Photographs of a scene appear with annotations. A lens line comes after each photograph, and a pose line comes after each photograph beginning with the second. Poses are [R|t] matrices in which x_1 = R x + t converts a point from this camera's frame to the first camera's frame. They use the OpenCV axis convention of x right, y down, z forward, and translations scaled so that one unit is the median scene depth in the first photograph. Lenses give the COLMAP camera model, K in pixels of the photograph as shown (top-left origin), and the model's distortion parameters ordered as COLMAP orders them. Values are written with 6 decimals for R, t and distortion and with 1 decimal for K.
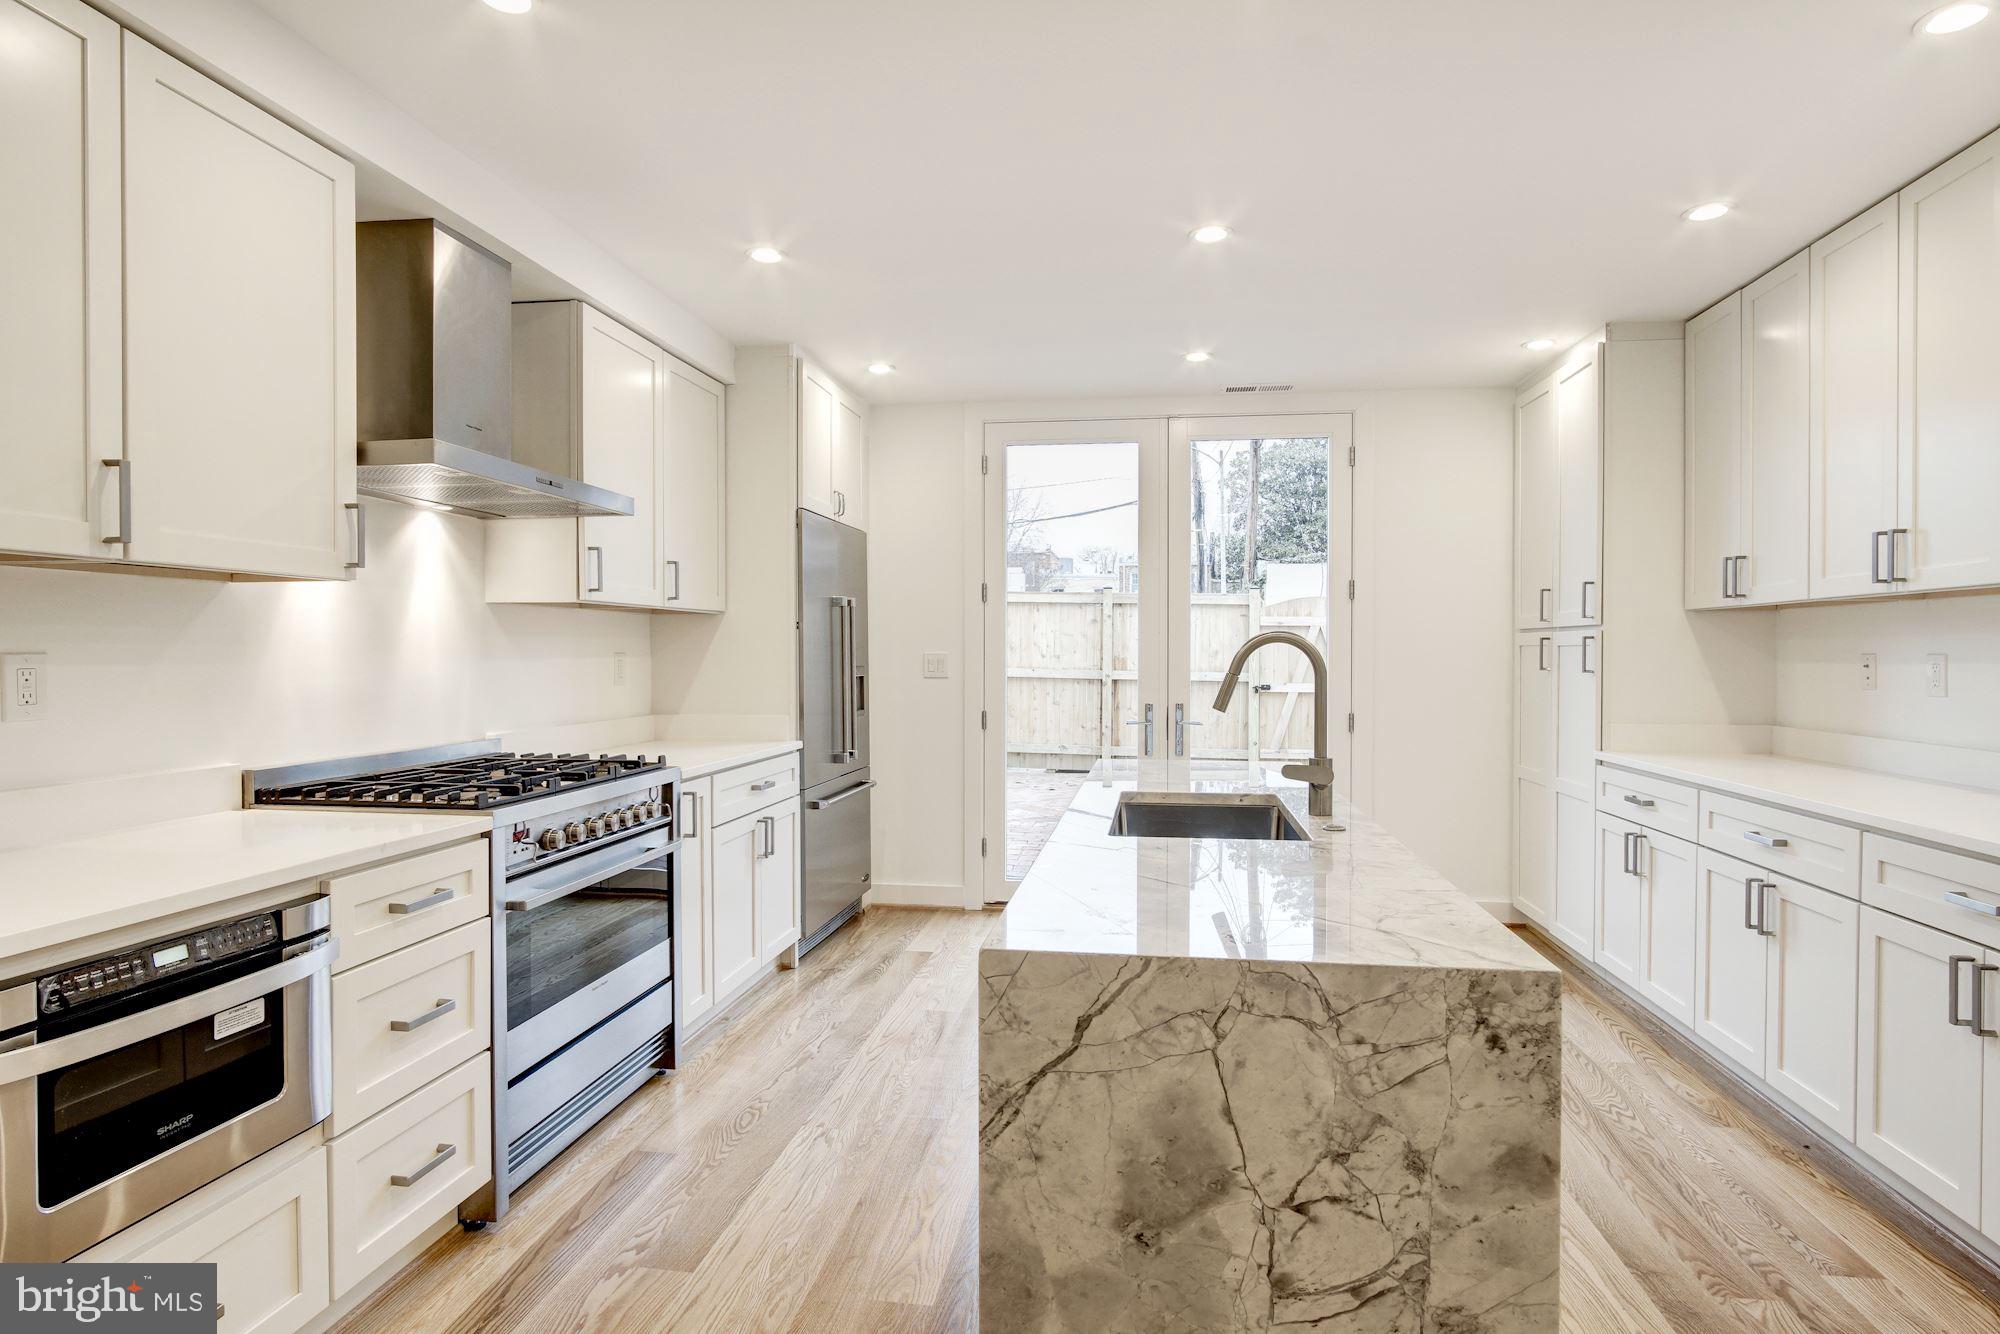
lens RADIAL K [[1117.0, 0, 1013.4], [0, 1117.0, 661.5], [0, 0, 1]] dist [-0.000261, 0.001262]
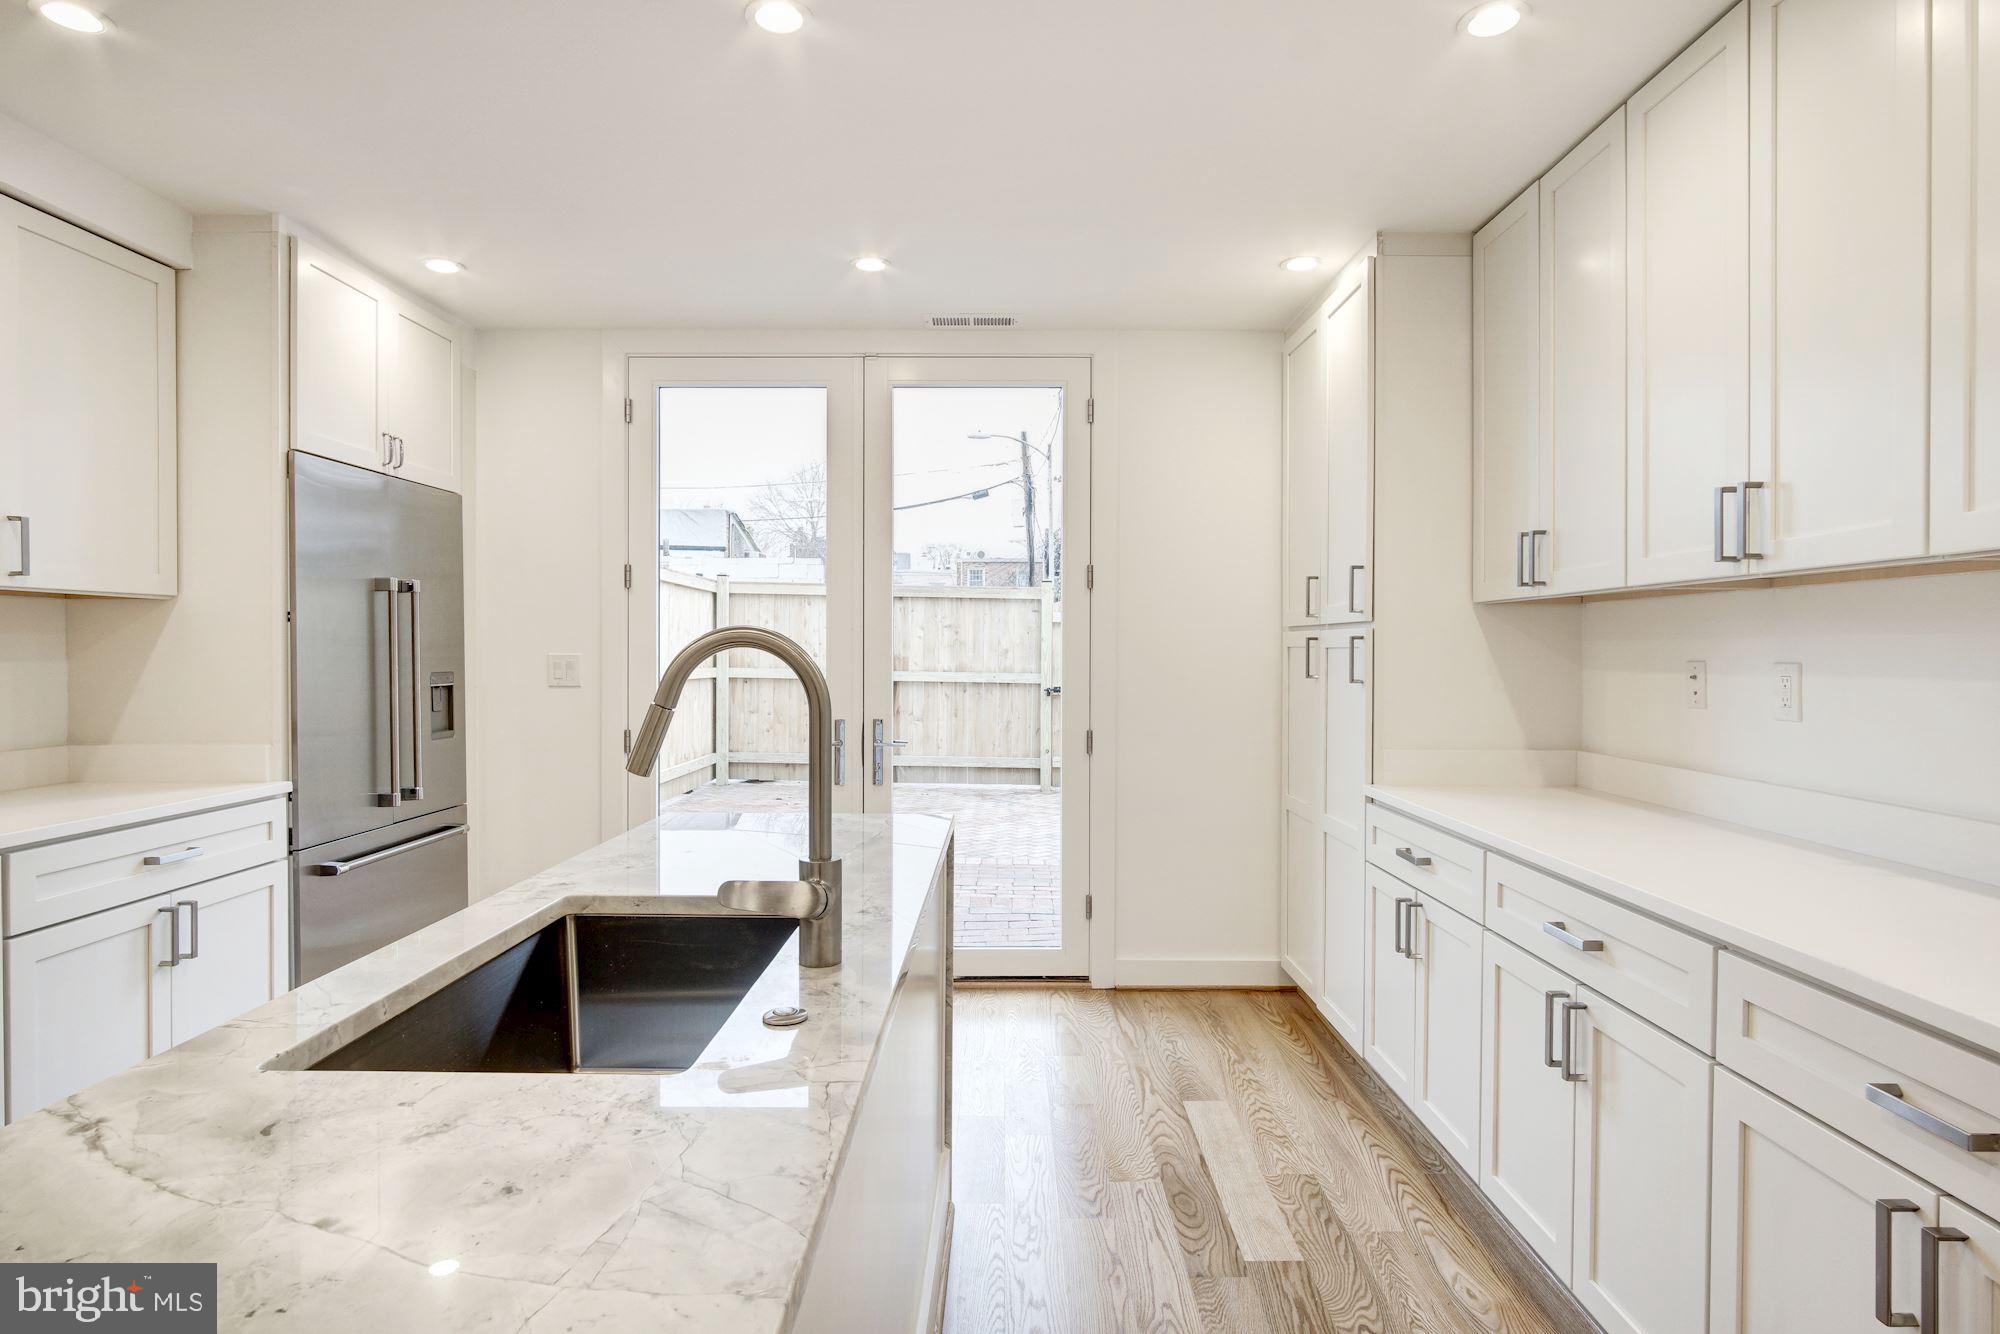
lens RADIAL K [[1115.6, 0, 1000.2], [0, 1115.6, 653.3], [0, 0, 1]] dist [-0.005798, 0.004422]
pose [[0.992239, 0.001524, 0.124337, 0.179100], [-0.000983, 0.999990, -0.004406, -0.007208], [-0.124343, 0.004250, 0.992230, 0.272725]]
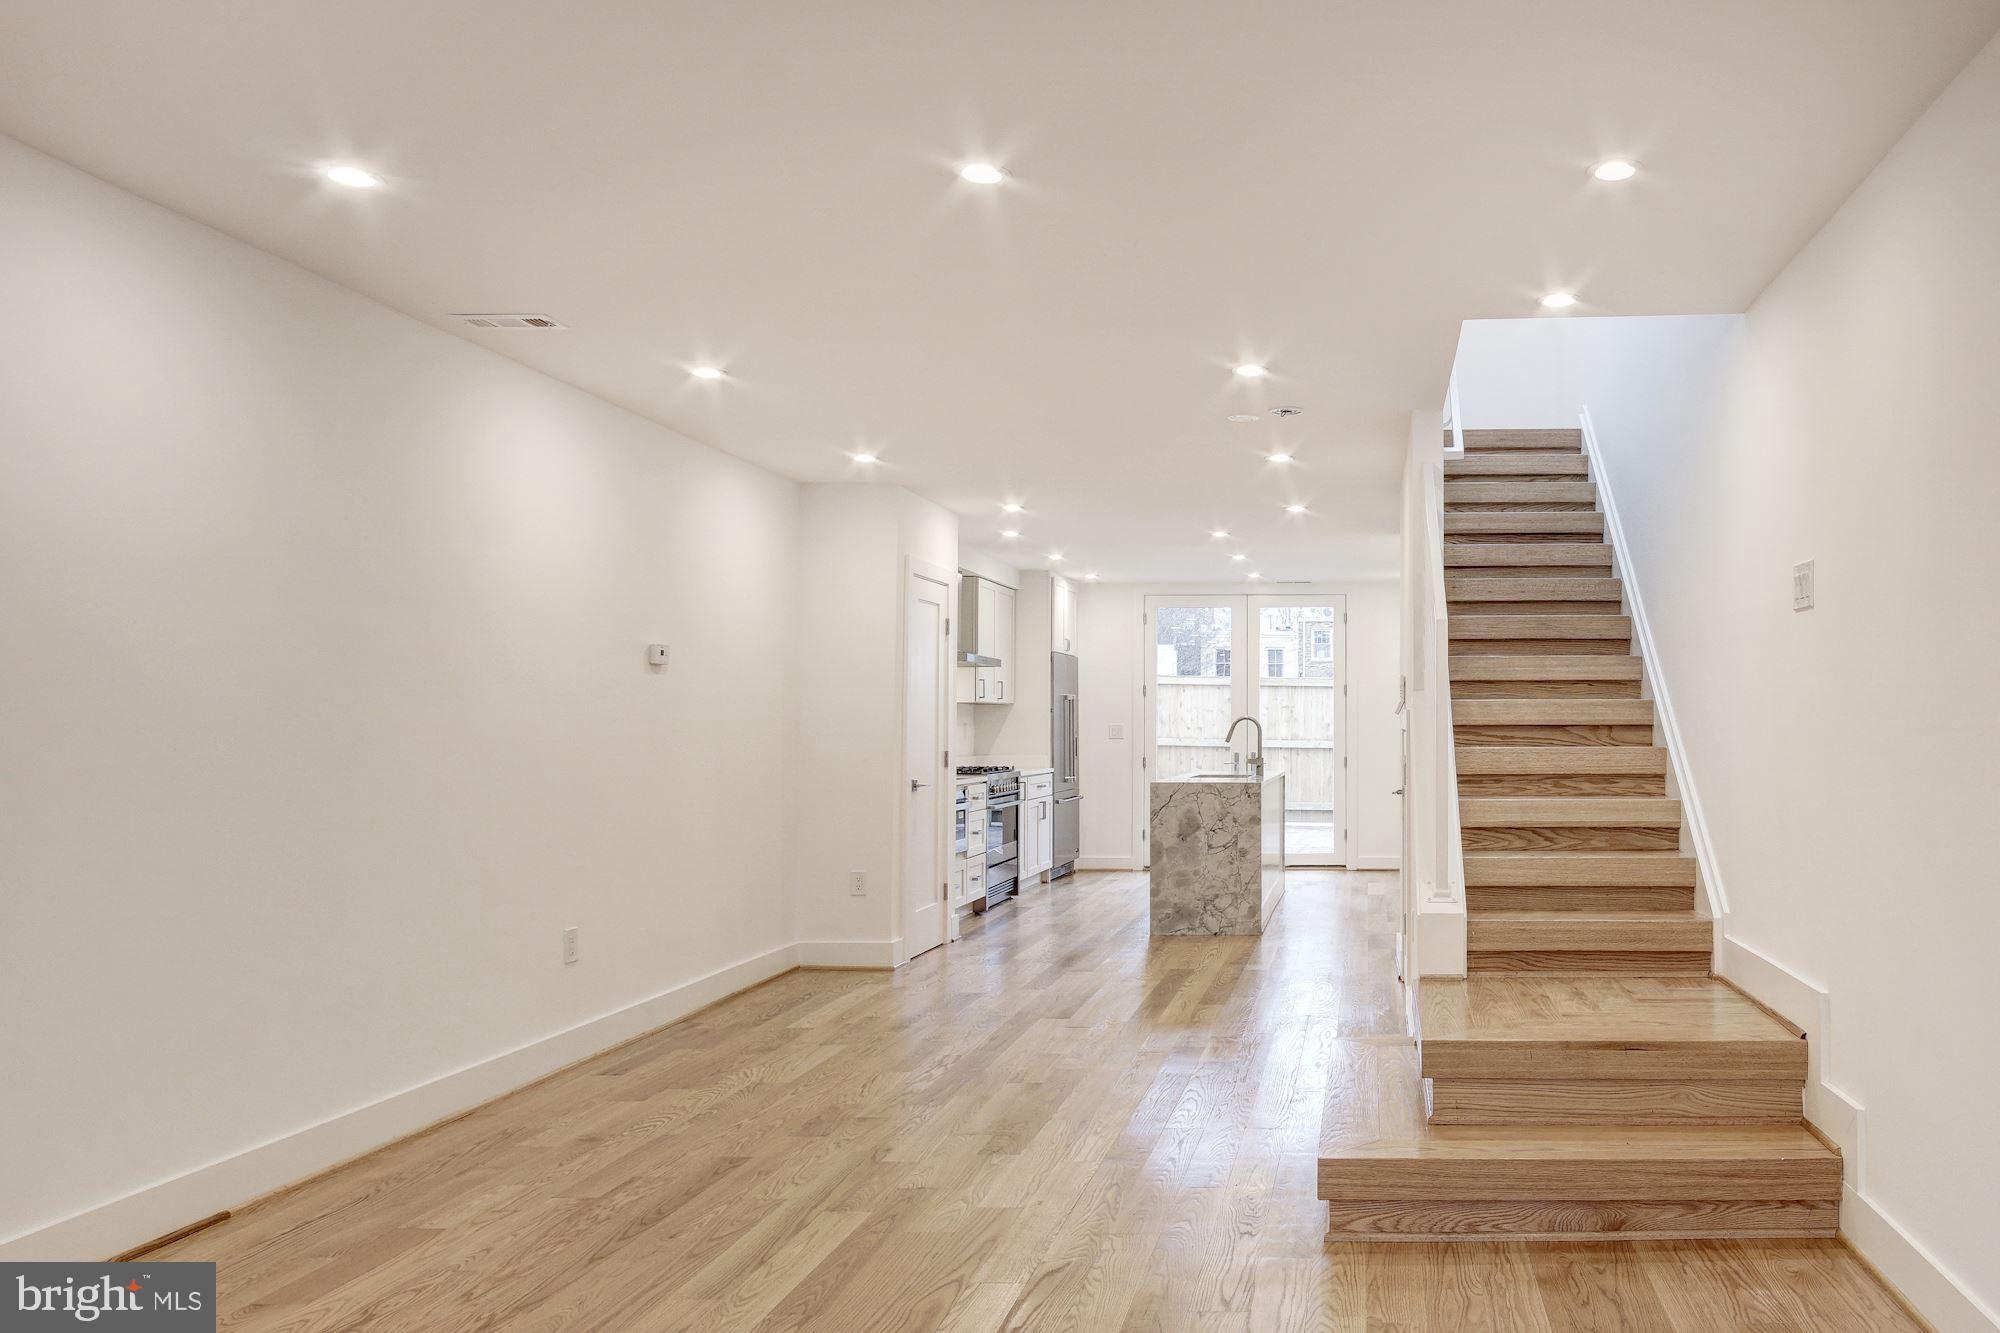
lens RADIAL K [[1529.2, 0, 1347.7], [0, 1529.2, 664.3], [0, 0, 1]] dist [-0.004661, 0.002324]
pose [[0.993260, 0.002550, 0.115878, 0.017365], [0.003216, 0.998767, -0.049539, 0.024361], [-0.115862, 0.049578, 0.992027, -1.936754]]
